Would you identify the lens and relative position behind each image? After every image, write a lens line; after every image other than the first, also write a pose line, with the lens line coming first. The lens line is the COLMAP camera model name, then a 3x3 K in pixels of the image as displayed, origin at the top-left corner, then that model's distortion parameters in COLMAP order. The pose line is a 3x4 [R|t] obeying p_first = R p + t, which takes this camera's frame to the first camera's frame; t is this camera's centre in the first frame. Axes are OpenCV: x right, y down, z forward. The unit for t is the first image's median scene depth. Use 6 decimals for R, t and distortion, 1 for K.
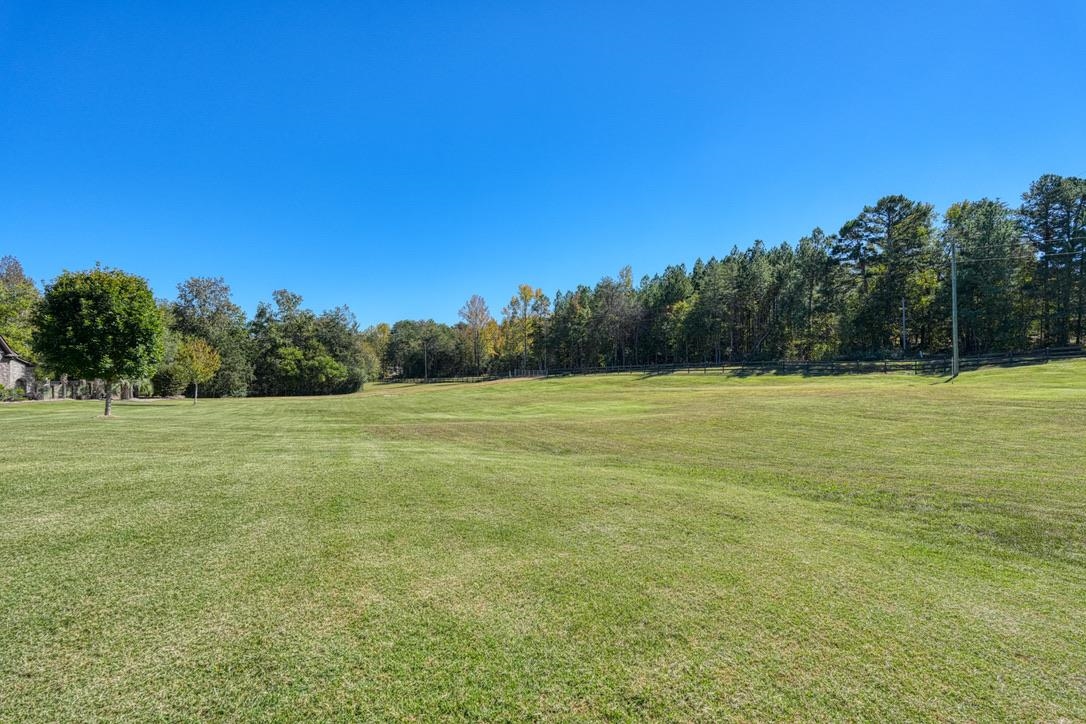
lens RADIAL K [[475.7, 0, 548.0], [0, 475.7, 363.2], [0, 0, 1]] dist [-0.000953, 0.000168]
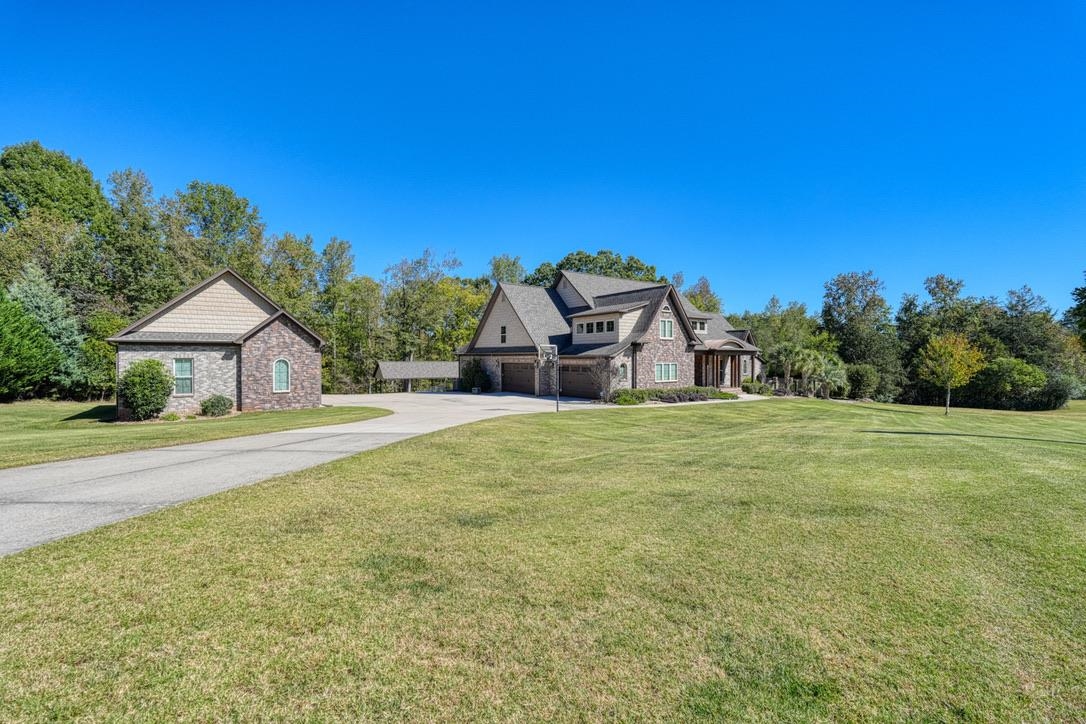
lens RADIAL K [[475.7, 0, 545.3], [0, 475.7, 359.8], [0, 0, 1]] dist [-0.000953, 0.000168]
pose [[0.491664, 0.006849, -0.870758, -0.193757], [-0.017406, 0.999847, -0.001964, 0.004291], [0.870611, 0.016122, 0.491708, 0.010101]]
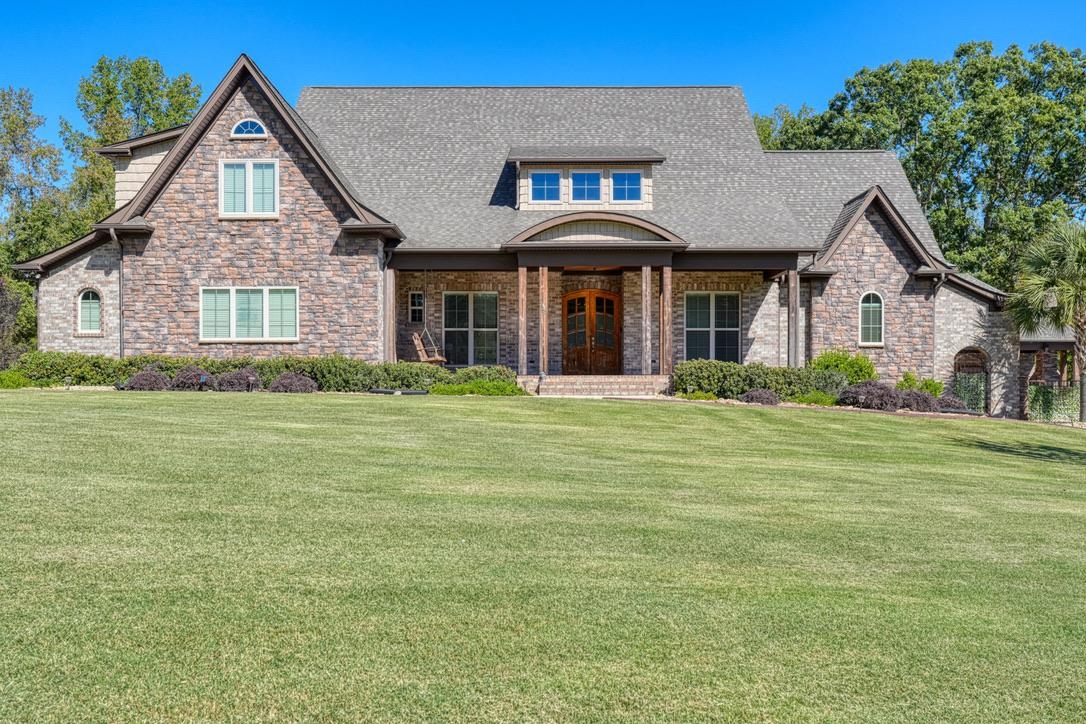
lens RADIAL K [[1022.6, 0, 533.2], [0, 1022.6, 398.1], [0, 0, 1]] dist [-0.001282, 0.000000]
pose [[-0.131848, 0.009460, -0.991225, -0.208761], [-0.018146, 0.999764, 0.011955, 0.030667], [0.991104, 0.019563, -0.131645, 0.402826]]
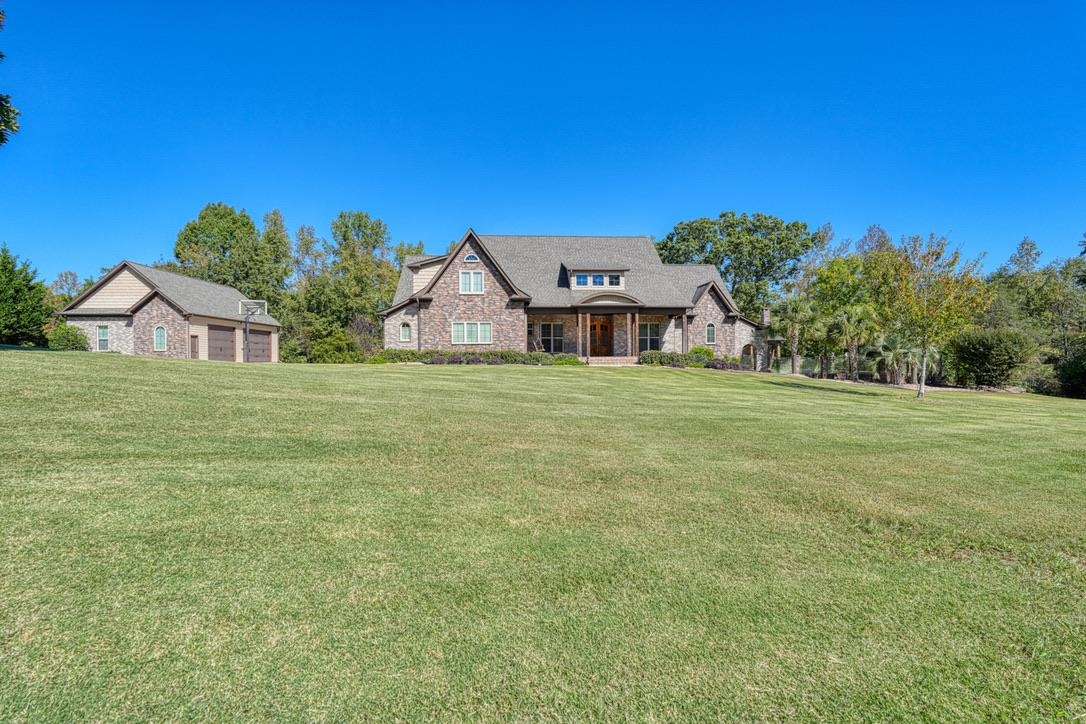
lens RADIAL K [[475.7, 0, 543.2], [0, 475.7, 363.5], [0, 0, 1]] dist [-0.000953, 0.000168]
pose [[-0.064371, 0.010361, -0.997872, -0.155844], [-0.012356, 0.999861, 0.011179, 0.028995], [0.997850, 0.013049, -0.064234, 0.356742]]
